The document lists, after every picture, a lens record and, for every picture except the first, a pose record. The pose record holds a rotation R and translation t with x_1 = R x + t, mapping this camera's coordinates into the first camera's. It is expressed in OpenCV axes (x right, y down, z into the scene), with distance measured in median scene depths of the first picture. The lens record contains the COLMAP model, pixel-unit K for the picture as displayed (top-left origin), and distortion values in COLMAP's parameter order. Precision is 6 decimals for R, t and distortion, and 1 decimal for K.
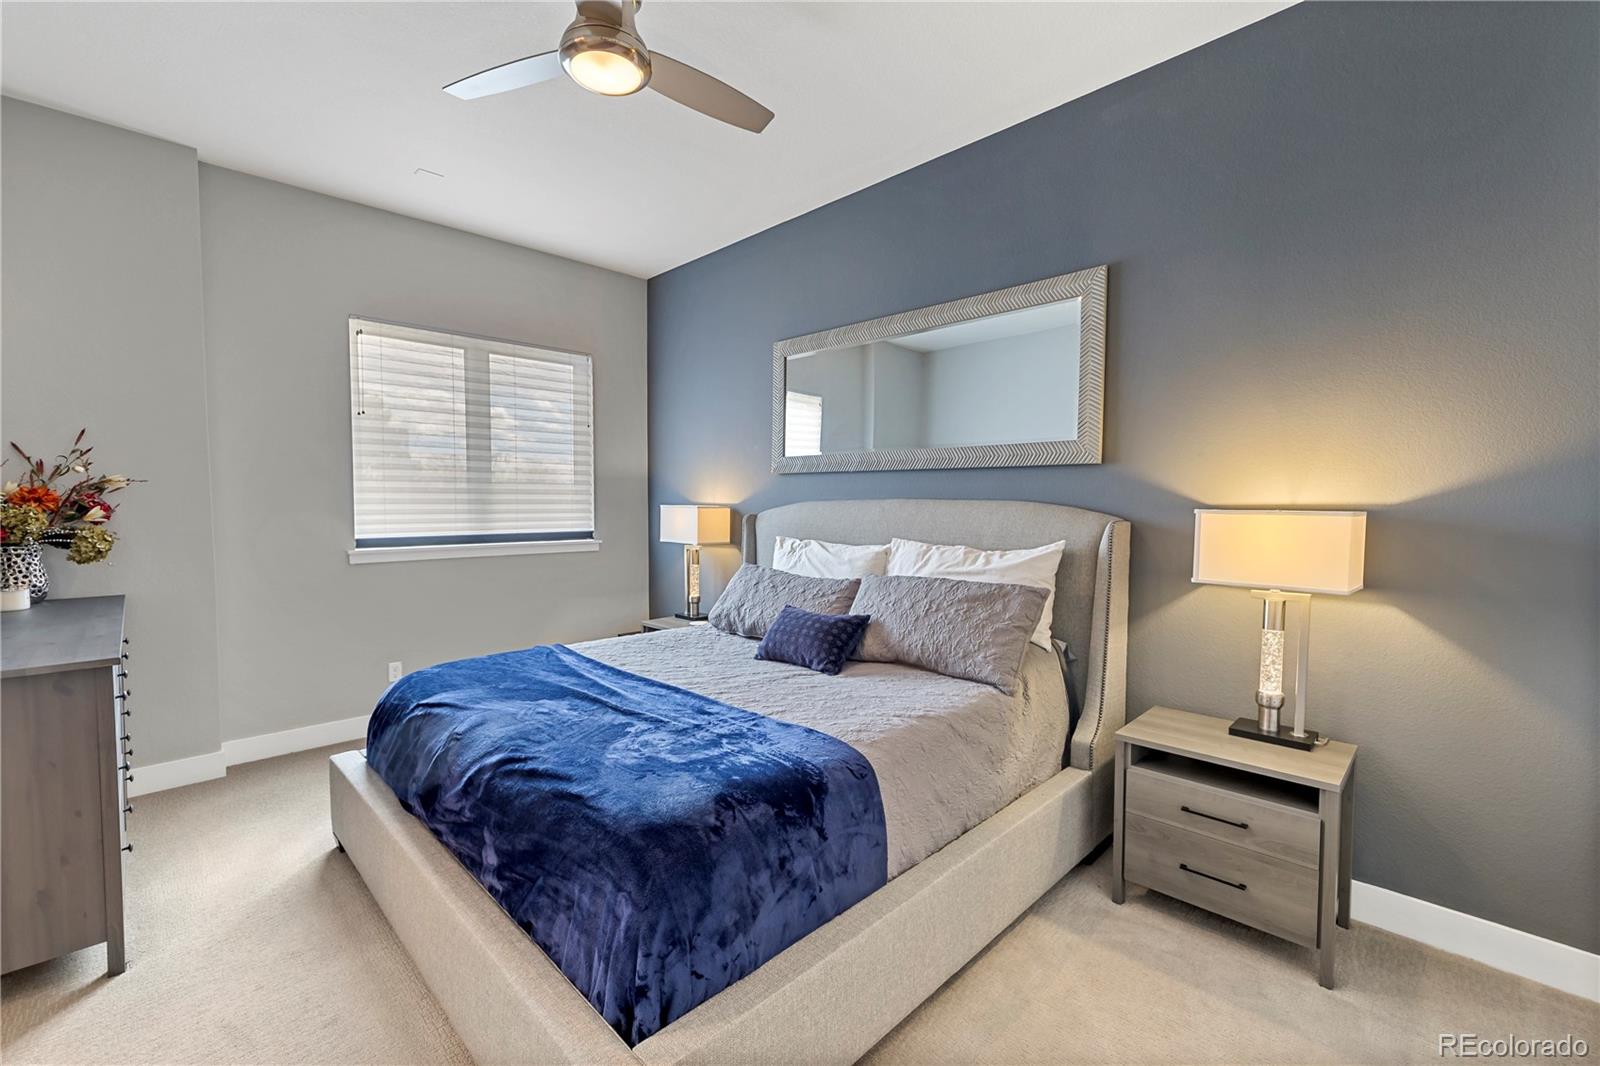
lens RADIAL K [[666.2, 0, 800.0], [0, 666.2, 533.0], [0, 0, 1]] dist [-0.001706, -0.000084]
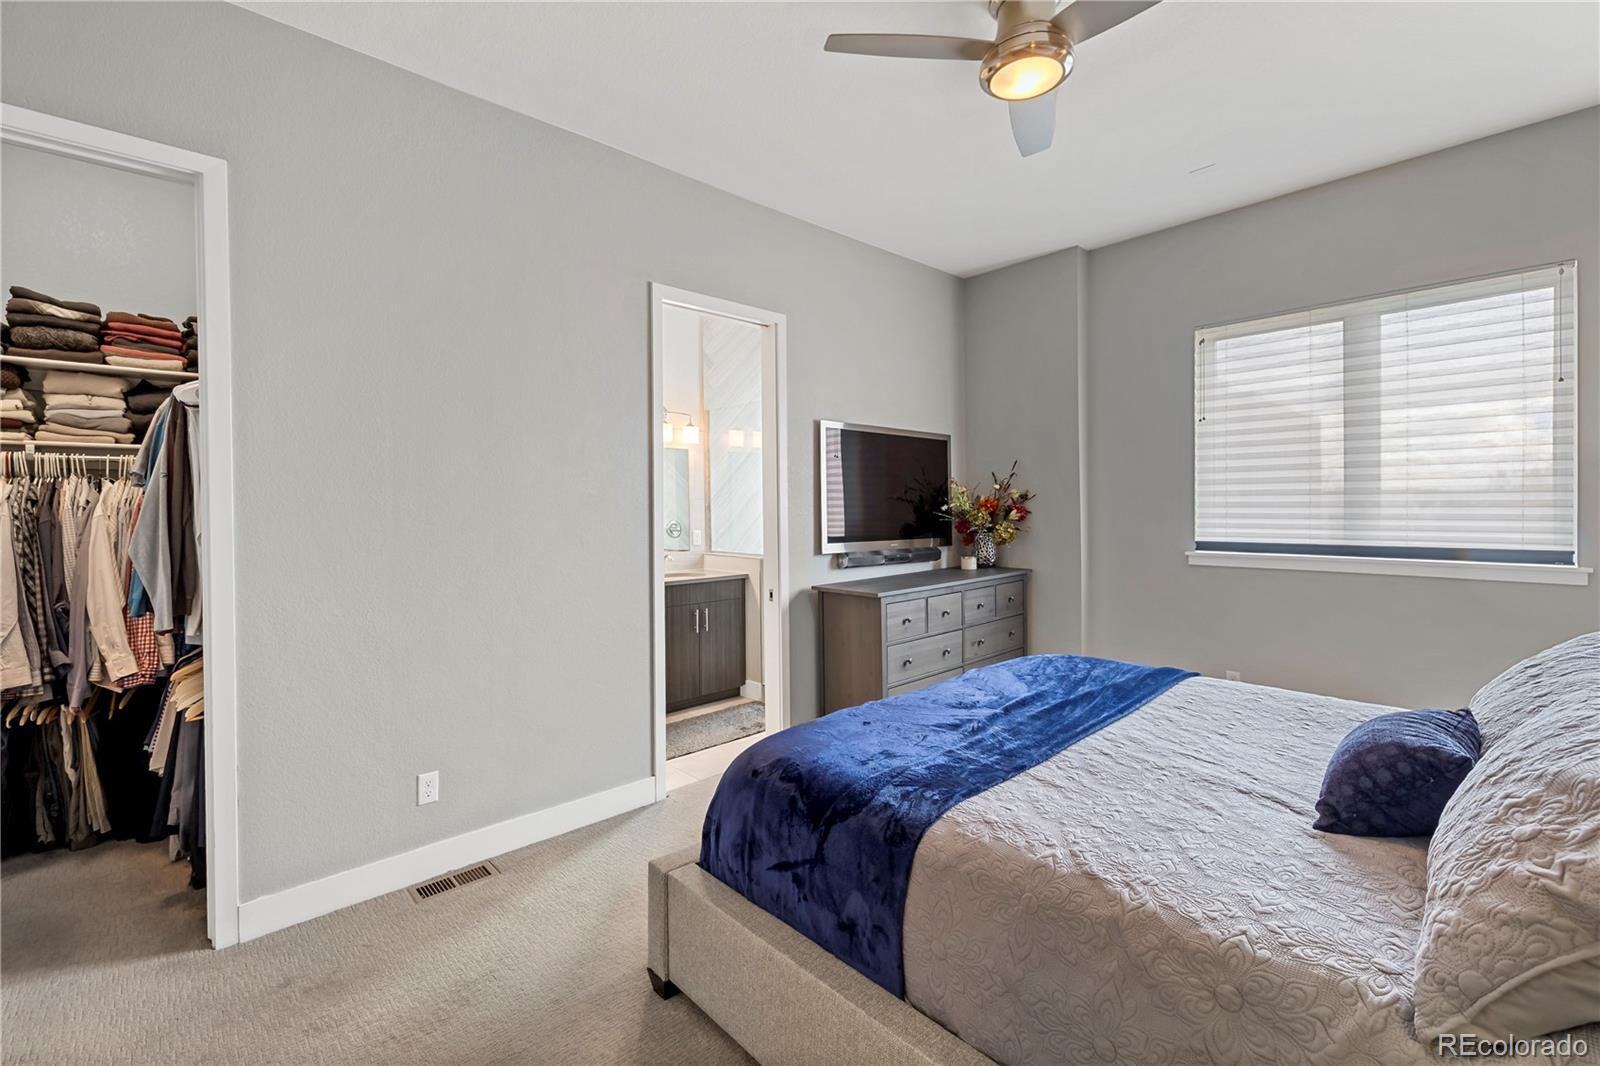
lens RADIAL K [[687.4, 0, 786.6], [0, 687.4, 512.5], [0, 0, 1]] dist [0.000223, 0.000027]
pose [[-0.039923, 0.006844, -0.999179, 0.497603], [-0.038671, 0.999217, 0.008390, -0.023355], [0.998454, 0.038974, -0.039628, 0.468111]]
